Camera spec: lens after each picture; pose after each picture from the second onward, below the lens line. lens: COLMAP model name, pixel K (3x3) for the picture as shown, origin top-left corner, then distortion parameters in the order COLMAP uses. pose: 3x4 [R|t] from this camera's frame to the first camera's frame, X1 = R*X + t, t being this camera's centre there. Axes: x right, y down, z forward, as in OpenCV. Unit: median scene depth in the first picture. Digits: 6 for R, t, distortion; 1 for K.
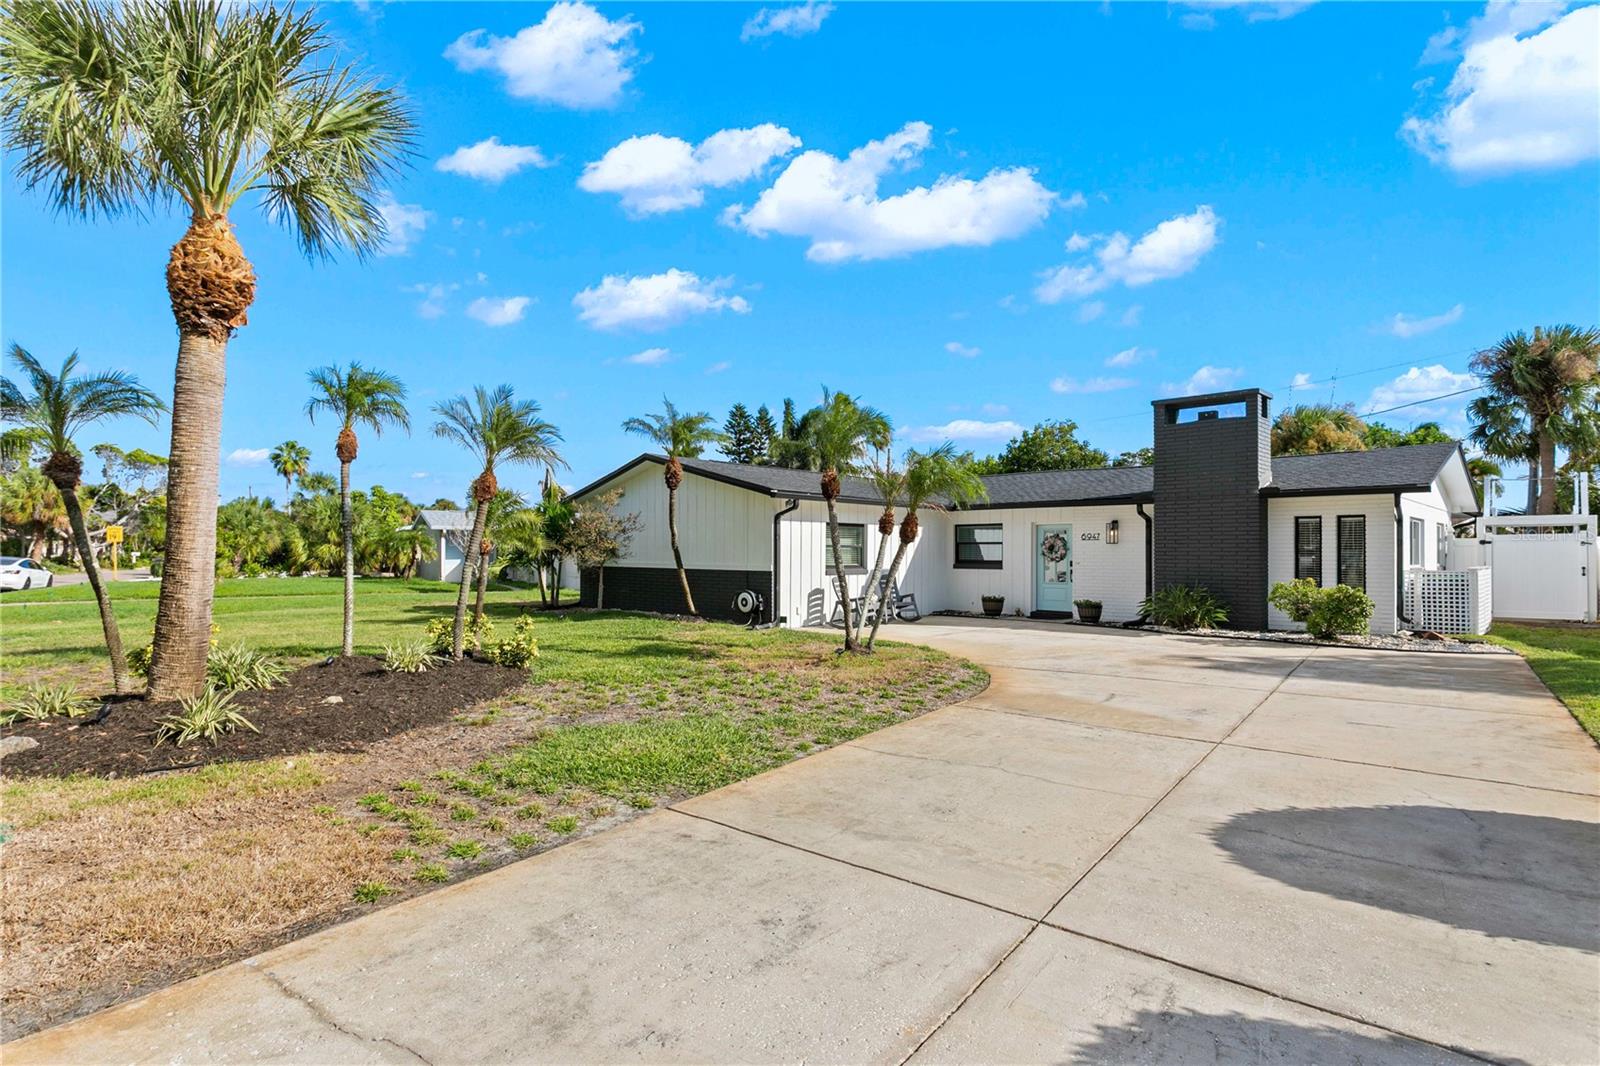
lens RADIAL K [[896.3, 0, 770.1], [0, 896.3, 541.1], [0, 0, 1]] dist [-0.001939, 0.001678]
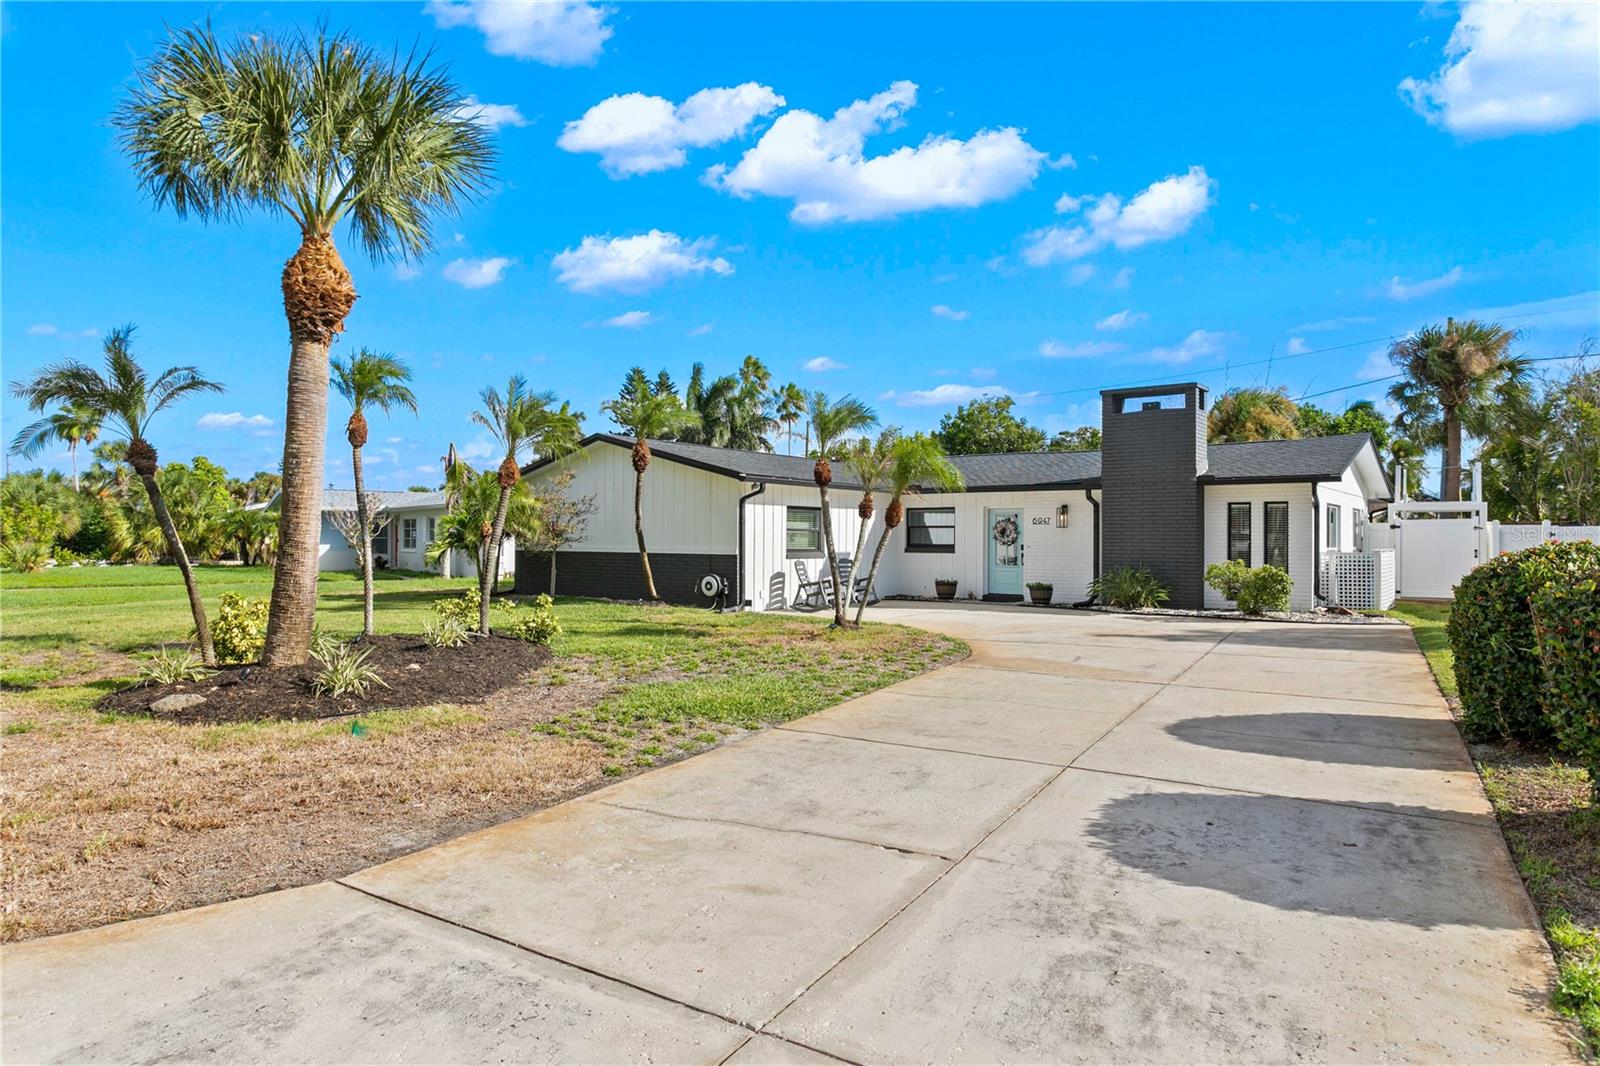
lens RADIAL K [[1083.1, 0, 780.9], [0, 1083.1, 531.9], [0, 0, 1]] dist [-0.002408, -0.000378]
pose [[0.991048, 0.000919, 0.133500, -0.118044], [-0.001907, 0.999972, 0.007271, -0.000691], [-0.133490, -0.007460, 0.991022, -0.213839]]
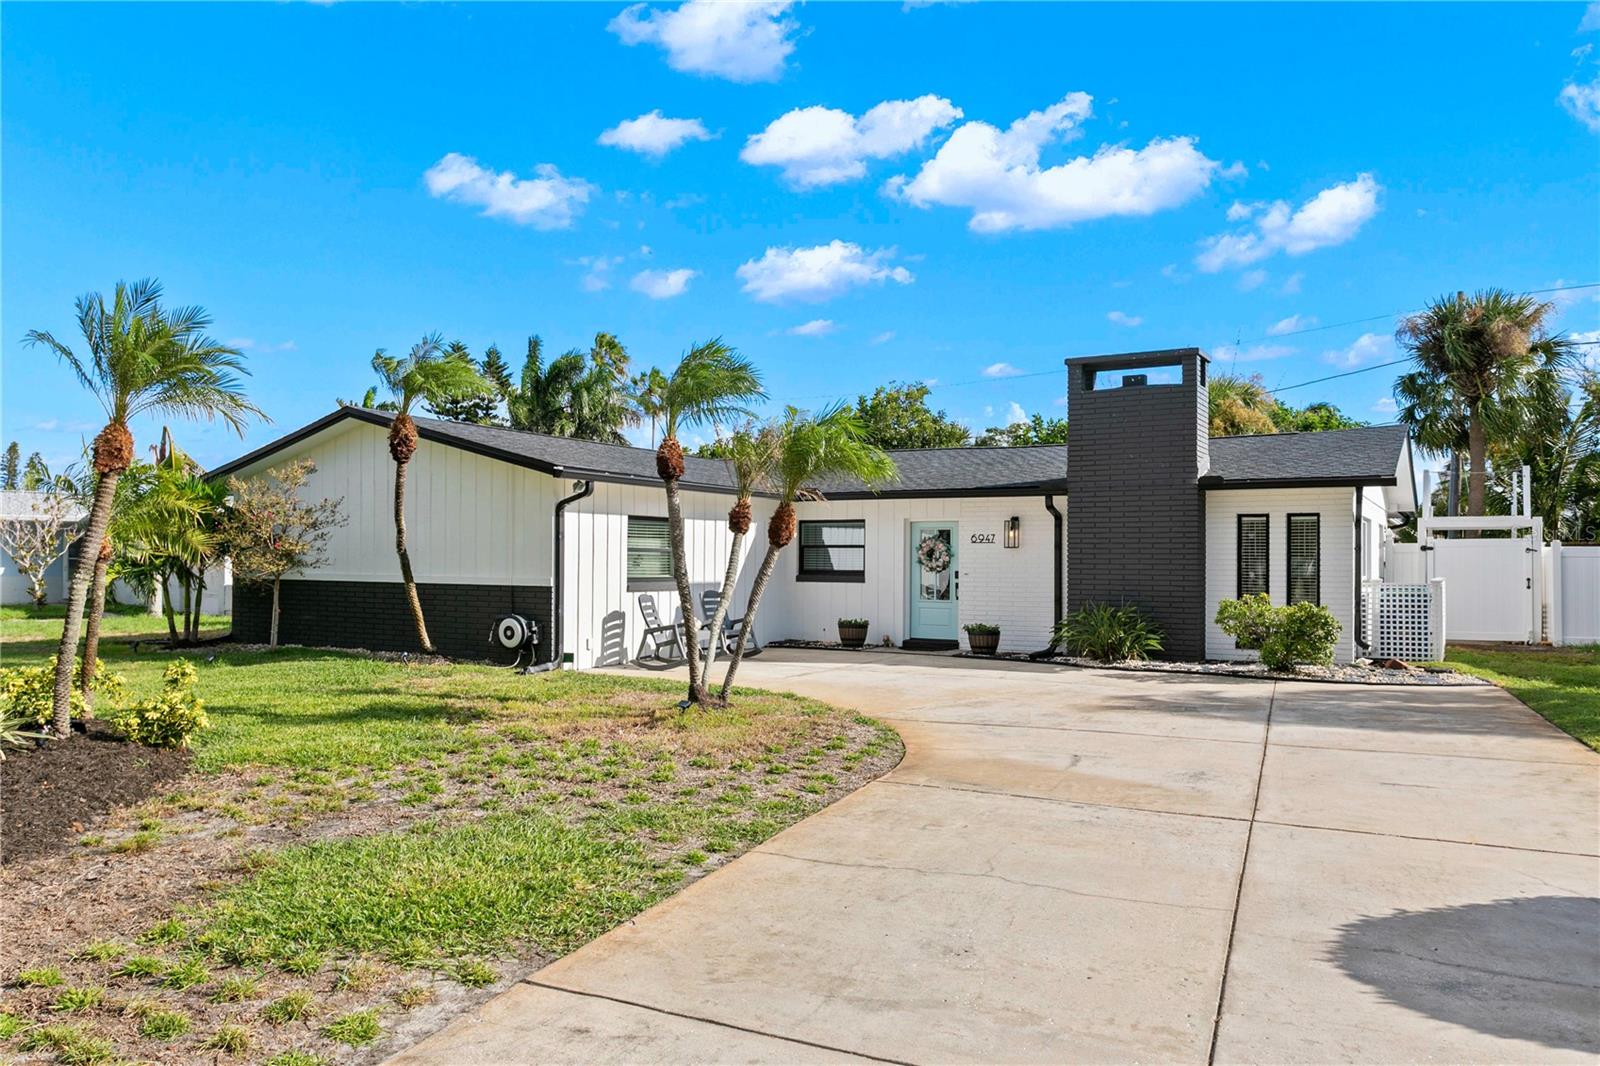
lens RADIAL K [[1236.8, 0, 800.0], [0, 1236.8, 533.0], [0, 0, 1]] dist [-0.000650, 0.007778]
pose [[0.968076, 0.007581, 0.250541, -0.054273], [-0.005663, 0.999949, -0.008377, -0.000004], [-0.250592, 0.006690, 0.968070, 0.051642]]
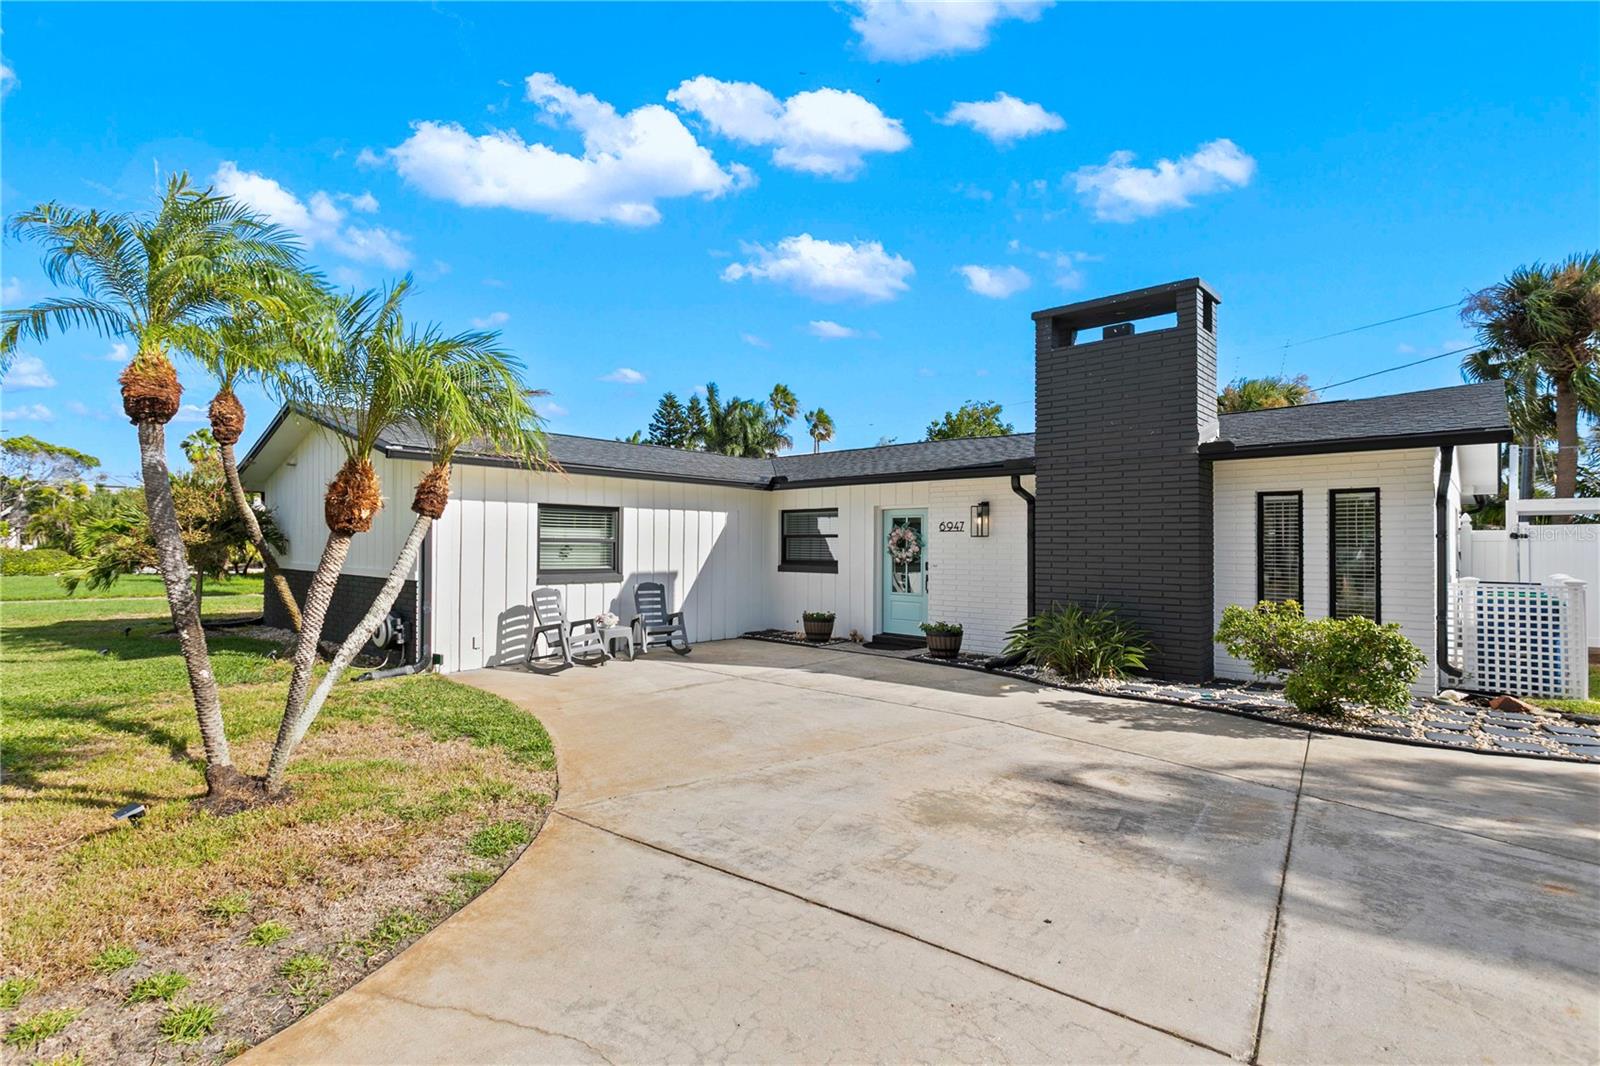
lens RADIAL K [[789.6, 0, 800.0], [0, 789.6, 533.0], [0, 0, 1]] dist [0.000530, 0.008646]
pose [[0.999438, 0.002047, 0.033460, 0.261699], [-0.001956, 0.999994, -0.002754, 0.002147], [-0.033466, 0.002687, 0.999436, 0.481102]]
